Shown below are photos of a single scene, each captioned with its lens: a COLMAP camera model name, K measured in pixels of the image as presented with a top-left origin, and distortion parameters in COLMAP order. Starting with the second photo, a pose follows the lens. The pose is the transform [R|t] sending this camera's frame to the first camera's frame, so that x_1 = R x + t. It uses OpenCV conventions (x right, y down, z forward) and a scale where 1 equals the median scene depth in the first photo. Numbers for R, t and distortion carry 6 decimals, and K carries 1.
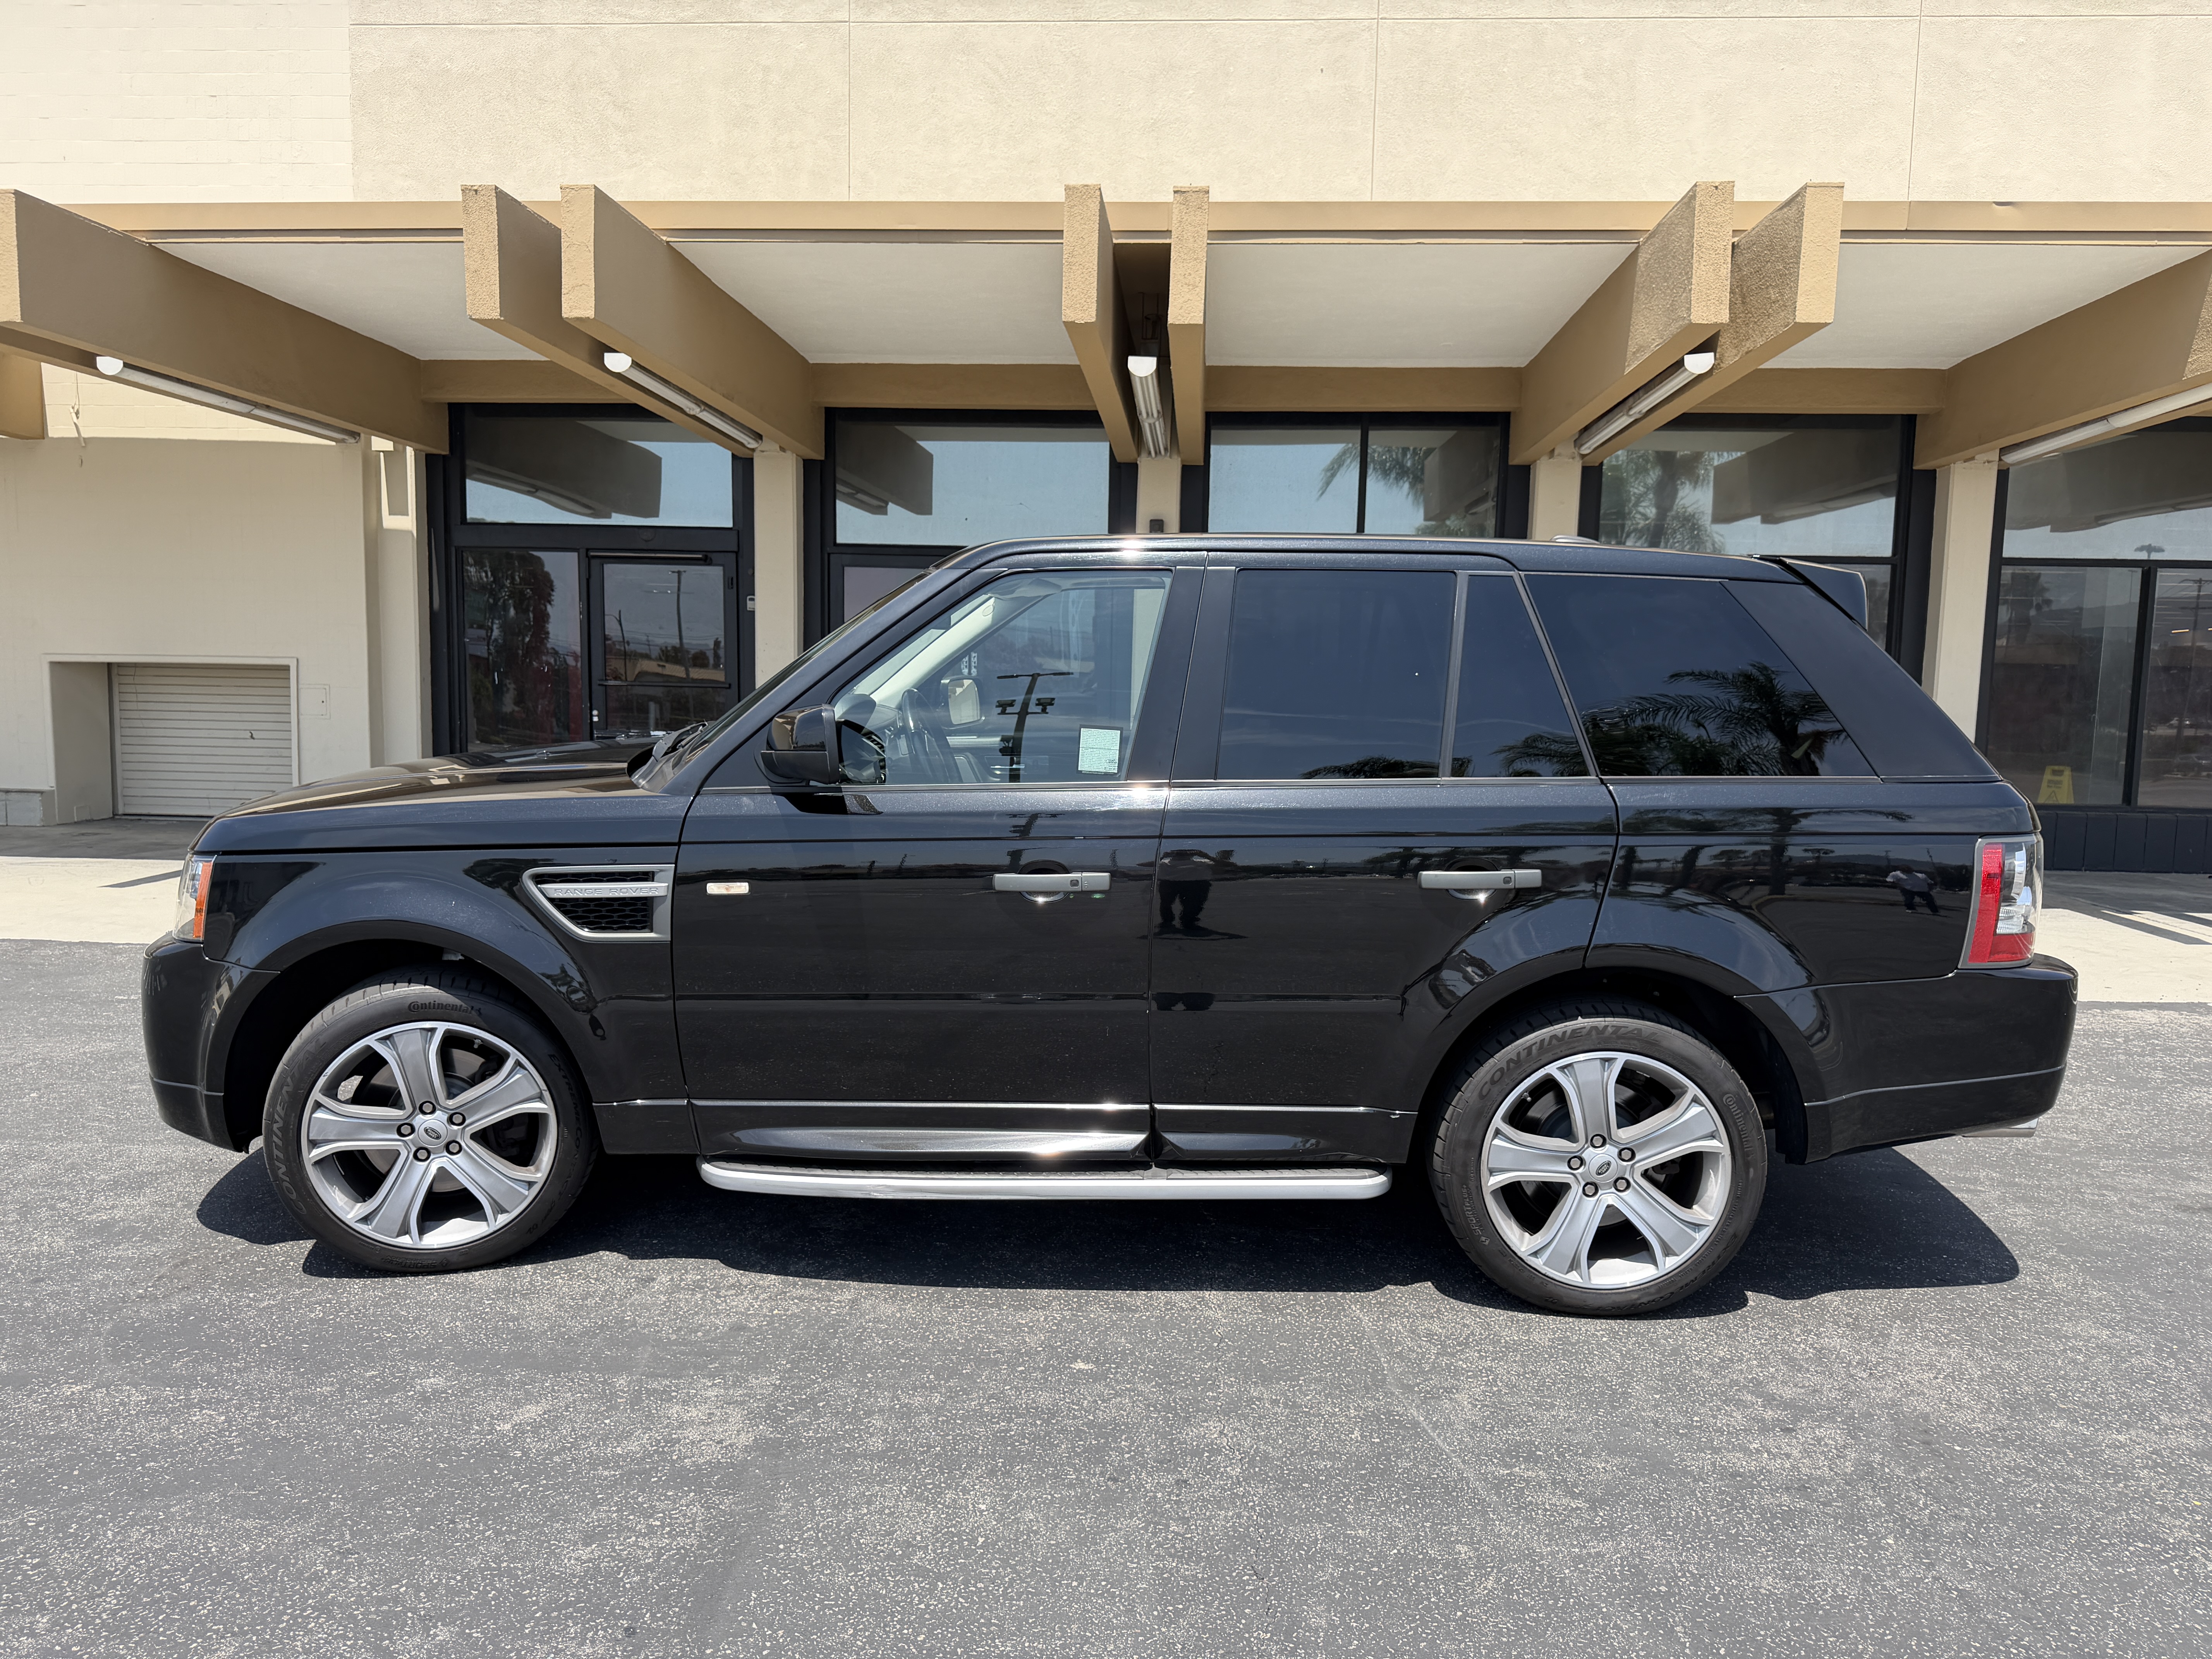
lens RADIAL K [[1586.6, 0, 1106.2], [0, 1586.6, 865.1], [0, 0, 1]] dist [0.006004, -0.001762]
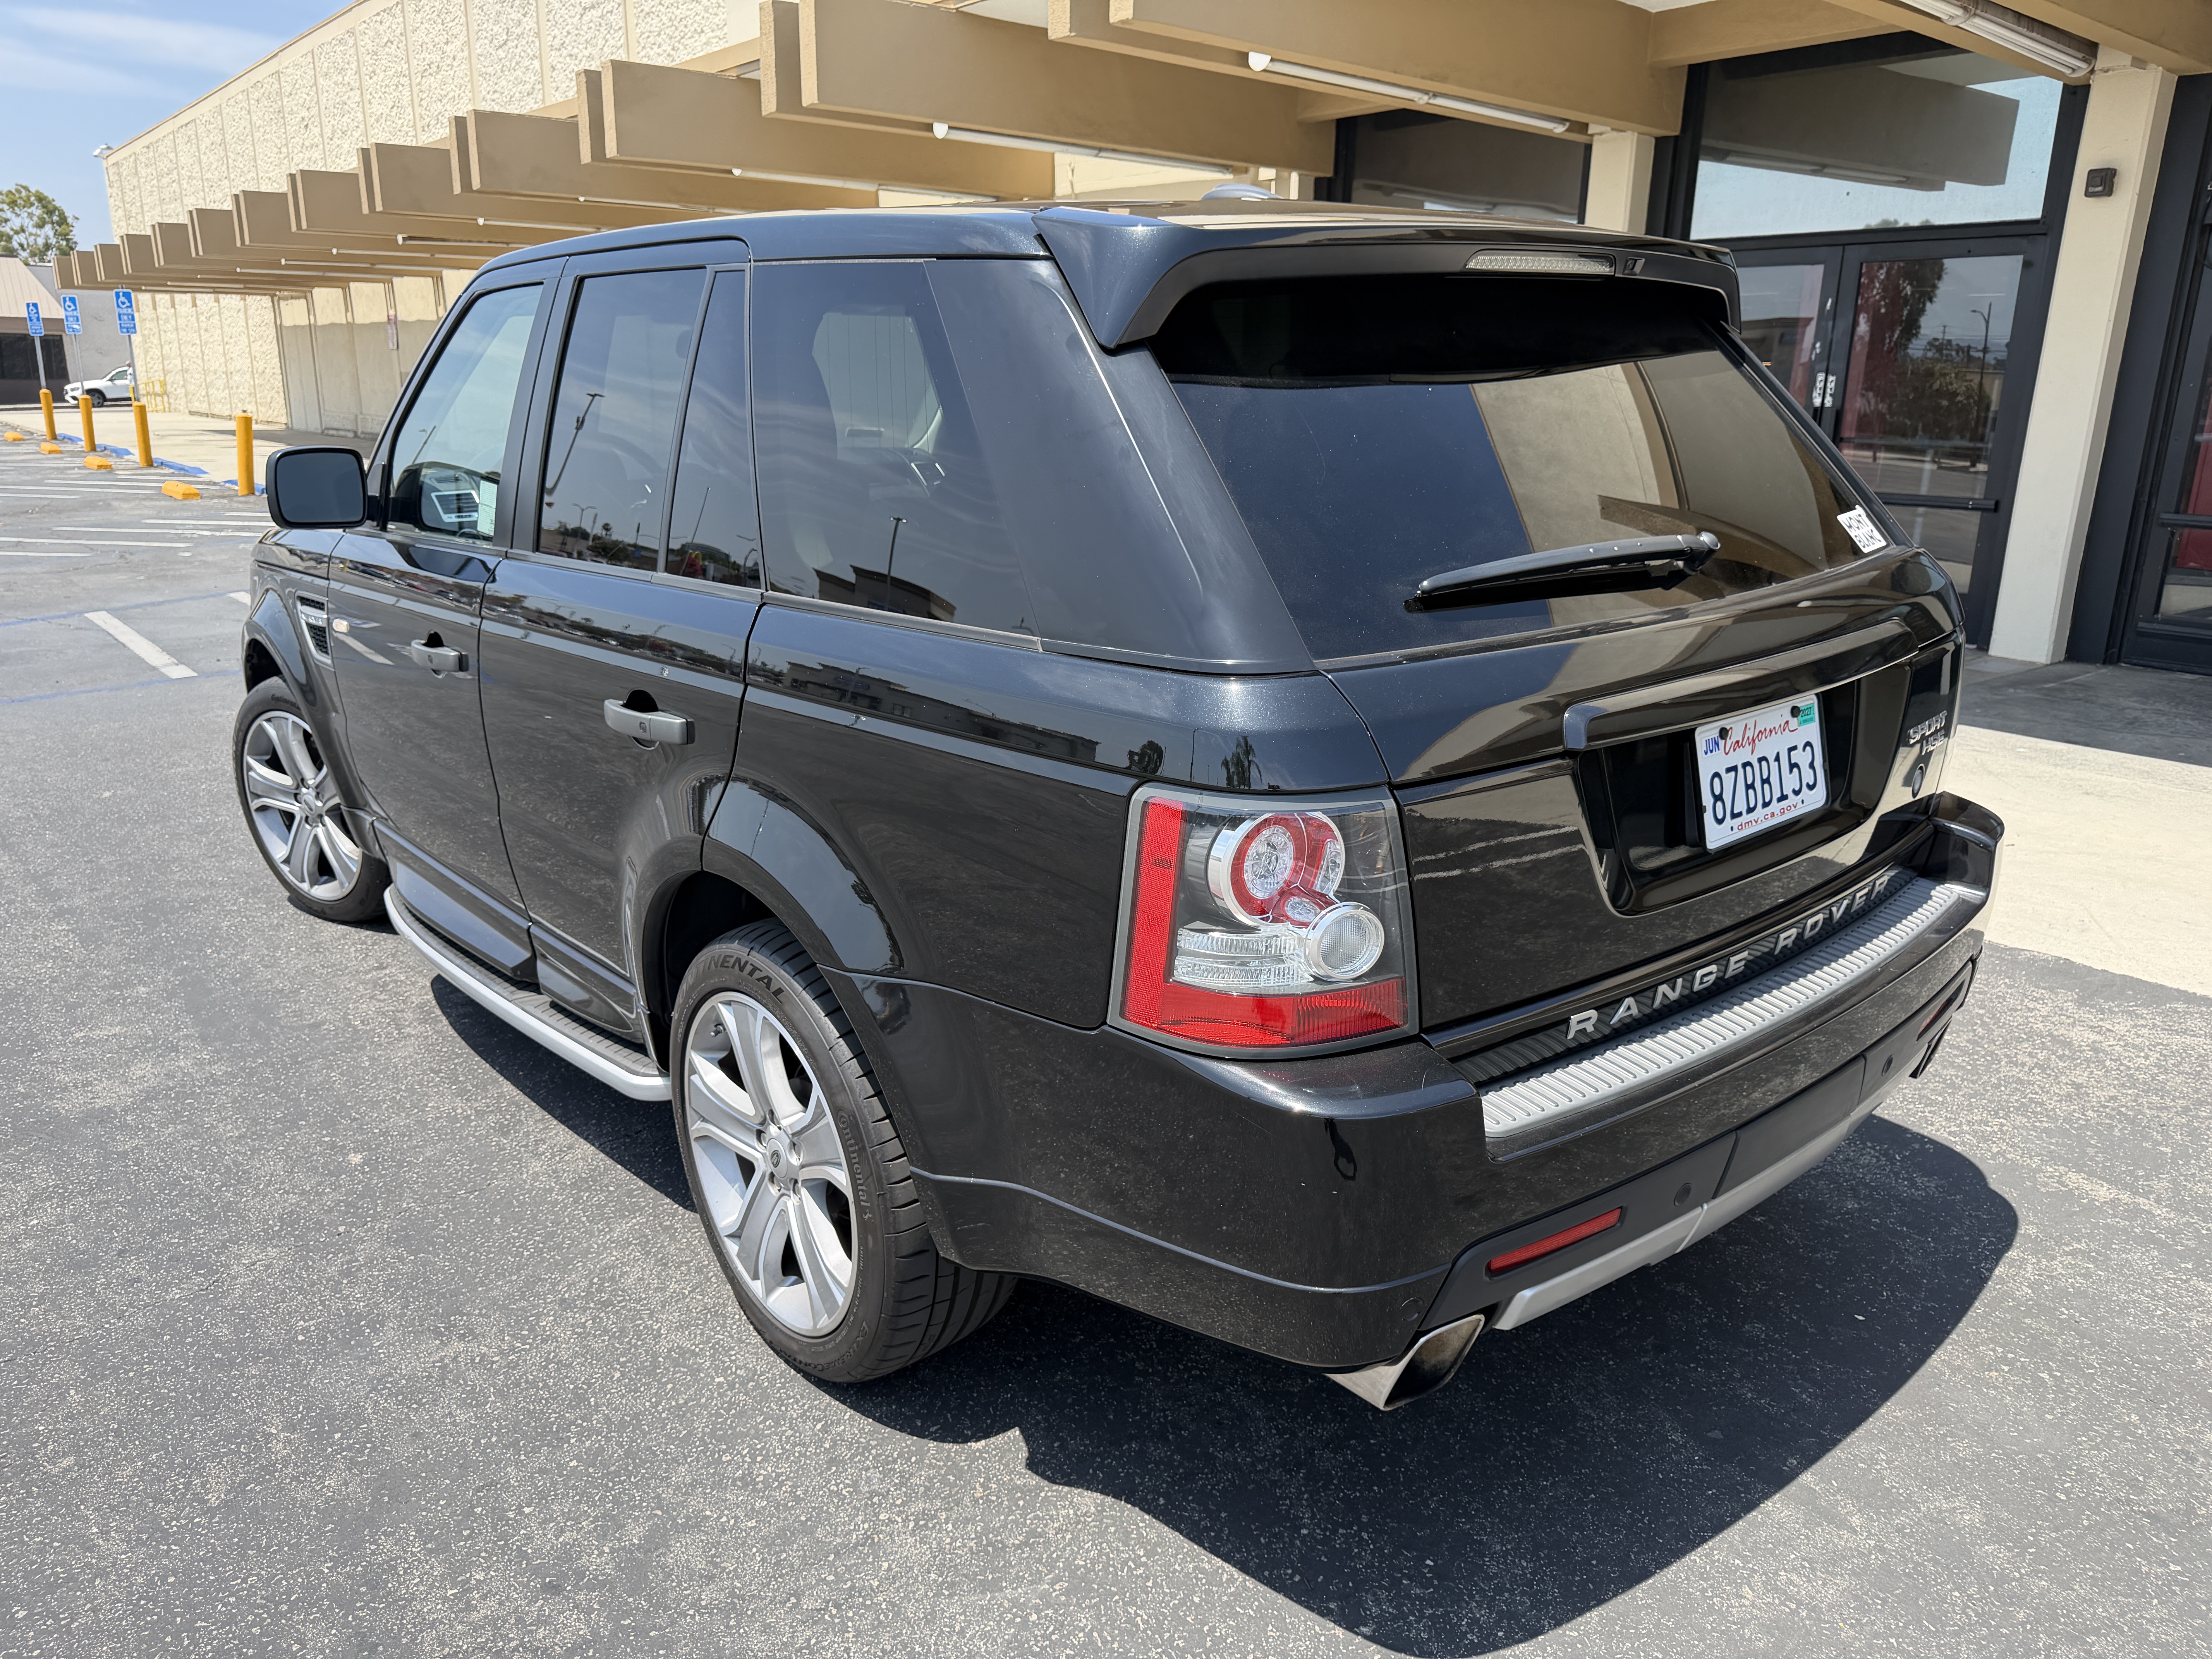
lens RADIAL K [[1581.8, 0, 1069.5], [0, 1581.8, 839.1], [0, 0, 1]] dist [0.002676, 0.001672]
pose [[0.671941, 0.197852, -0.713688, 0.861047], [-0.088430, 0.978195, 0.187923, -0.086788], [0.735306, -0.063162, 0.674785, 0.633500]]
